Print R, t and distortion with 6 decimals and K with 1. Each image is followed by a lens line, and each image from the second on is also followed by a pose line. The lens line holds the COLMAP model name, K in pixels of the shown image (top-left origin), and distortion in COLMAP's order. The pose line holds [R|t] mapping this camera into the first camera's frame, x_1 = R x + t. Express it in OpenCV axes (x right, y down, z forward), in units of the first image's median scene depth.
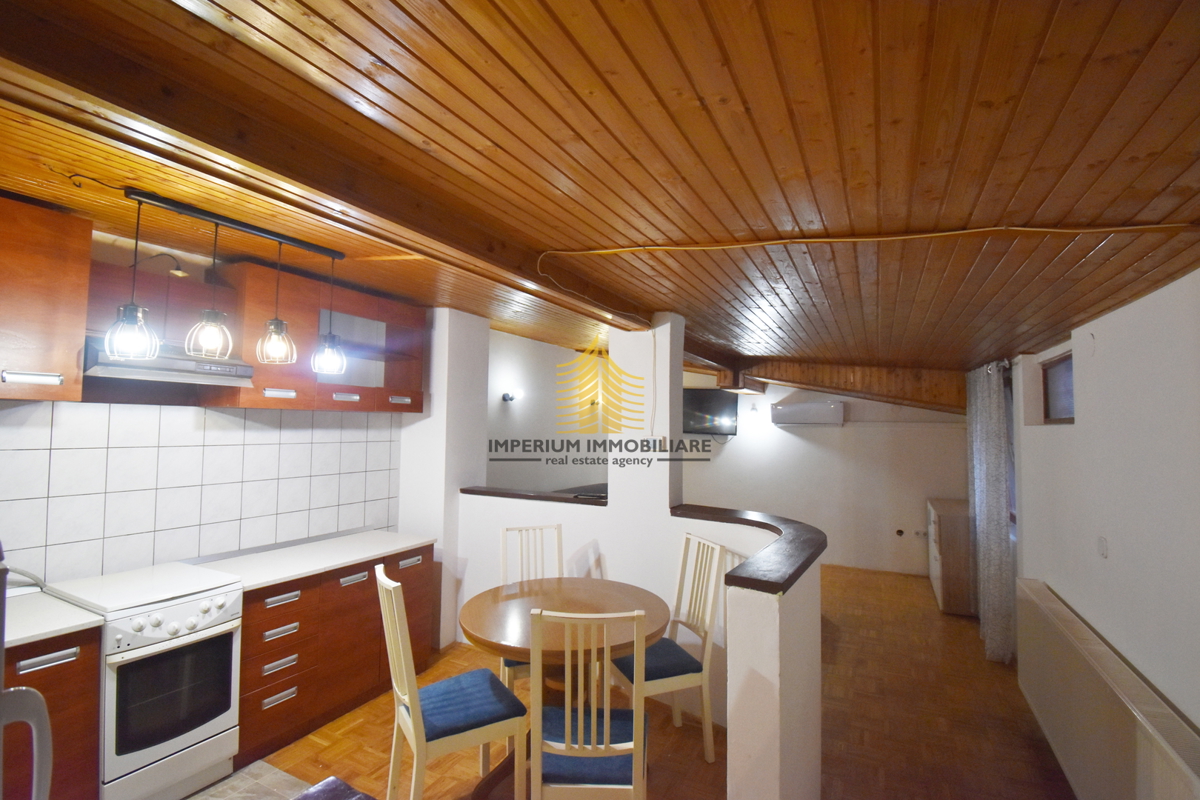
lens RADIAL K [[551.3, 0, 603.0], [0, 551.3, 399.9], [0, 0, 1]] dist [0.001207, -0.000011]
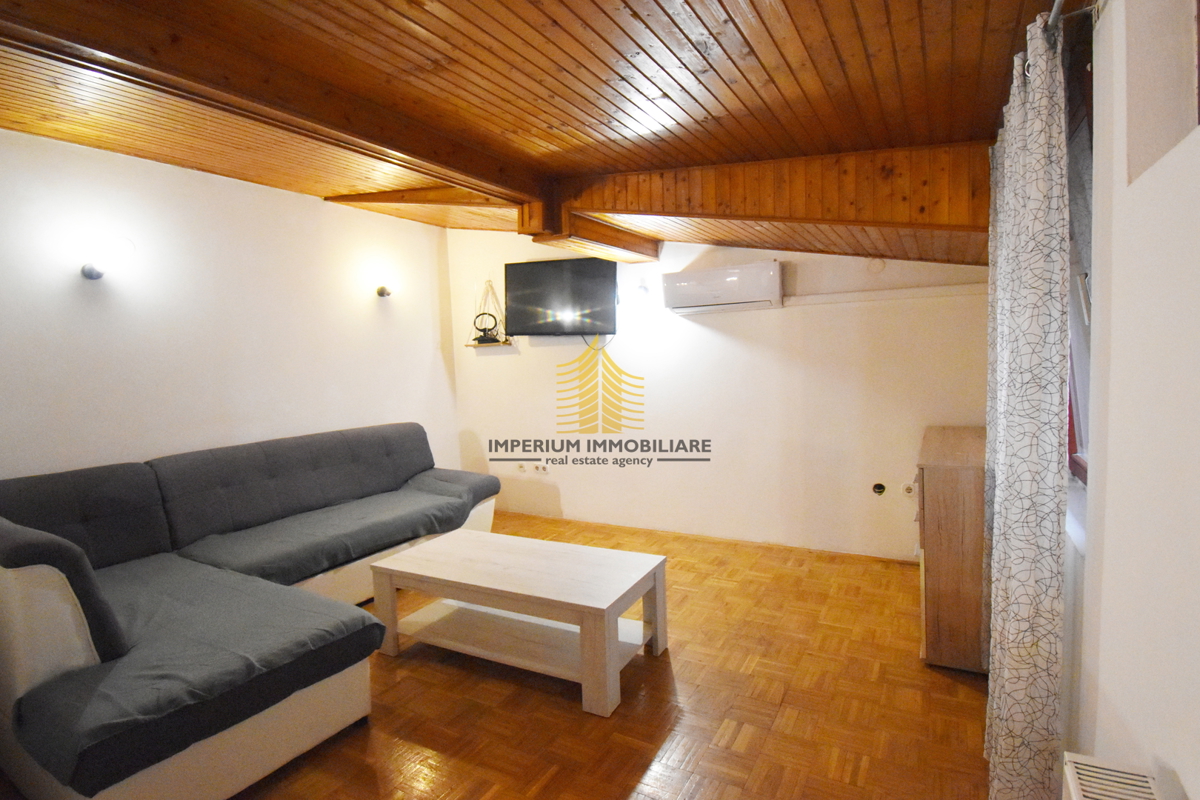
lens RADIAL K [[609.5, 0, 598.0], [0, 609.5, 400.7], [0, 0, 1]] dist [-0.008433, -0.001383]
pose [[0.997682, -0.044103, -0.051821, 0.324158], [0.050214, 0.991104, 0.123257, 0.068792], [0.045924, -0.125573, 0.991021, 0.429536]]
